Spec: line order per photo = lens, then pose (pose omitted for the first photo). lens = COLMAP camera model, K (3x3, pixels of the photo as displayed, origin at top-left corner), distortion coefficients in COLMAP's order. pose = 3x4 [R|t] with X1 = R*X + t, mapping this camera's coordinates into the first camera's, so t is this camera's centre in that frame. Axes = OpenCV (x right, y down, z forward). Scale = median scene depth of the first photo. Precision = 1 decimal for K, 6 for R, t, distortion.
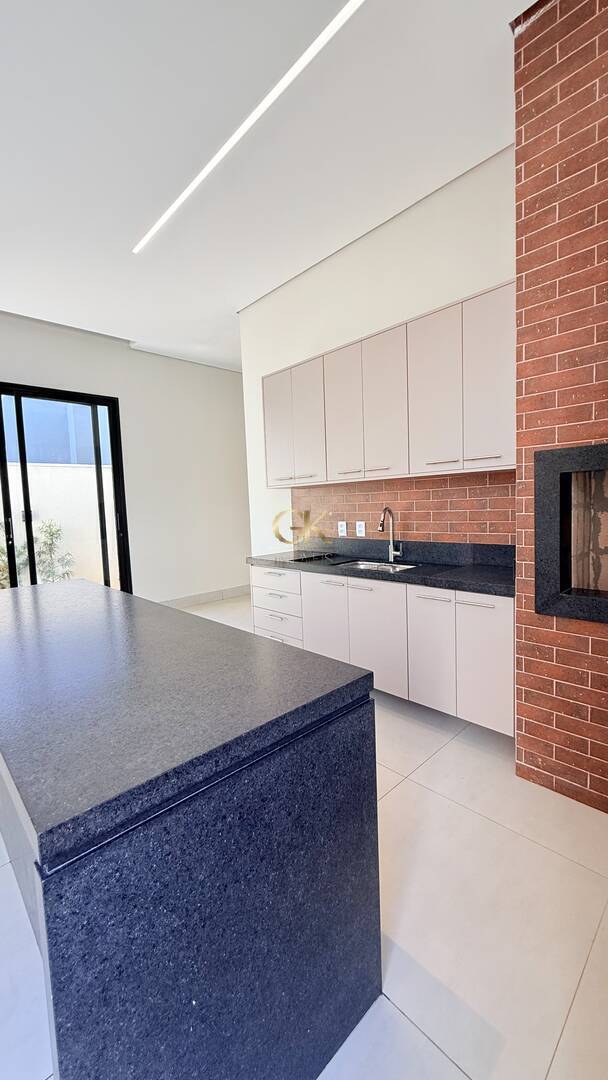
lens RADIAL K [[435.1, 0, 307.1], [0, 435.1, 540.3], [0, 0, 1]] dist [0.000241, -0.000577]
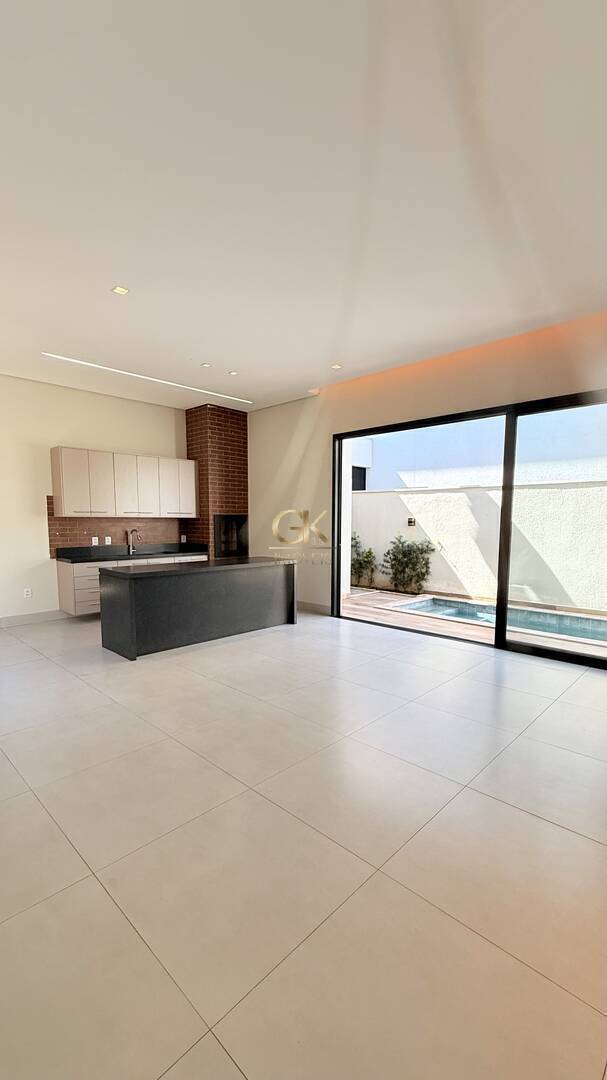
lens RADIAL K [[435.1, 0, 304.4], [0, 435.1, 544.3], [0, 0, 1]] dist [0.000241, -0.000577]
pose [[-0.060113, -0.015860, 0.998066, -1.752549], [0.083043, 0.996328, 0.020834, 0.020184], [-0.994731, 0.084135, -0.058575, 0.247030]]
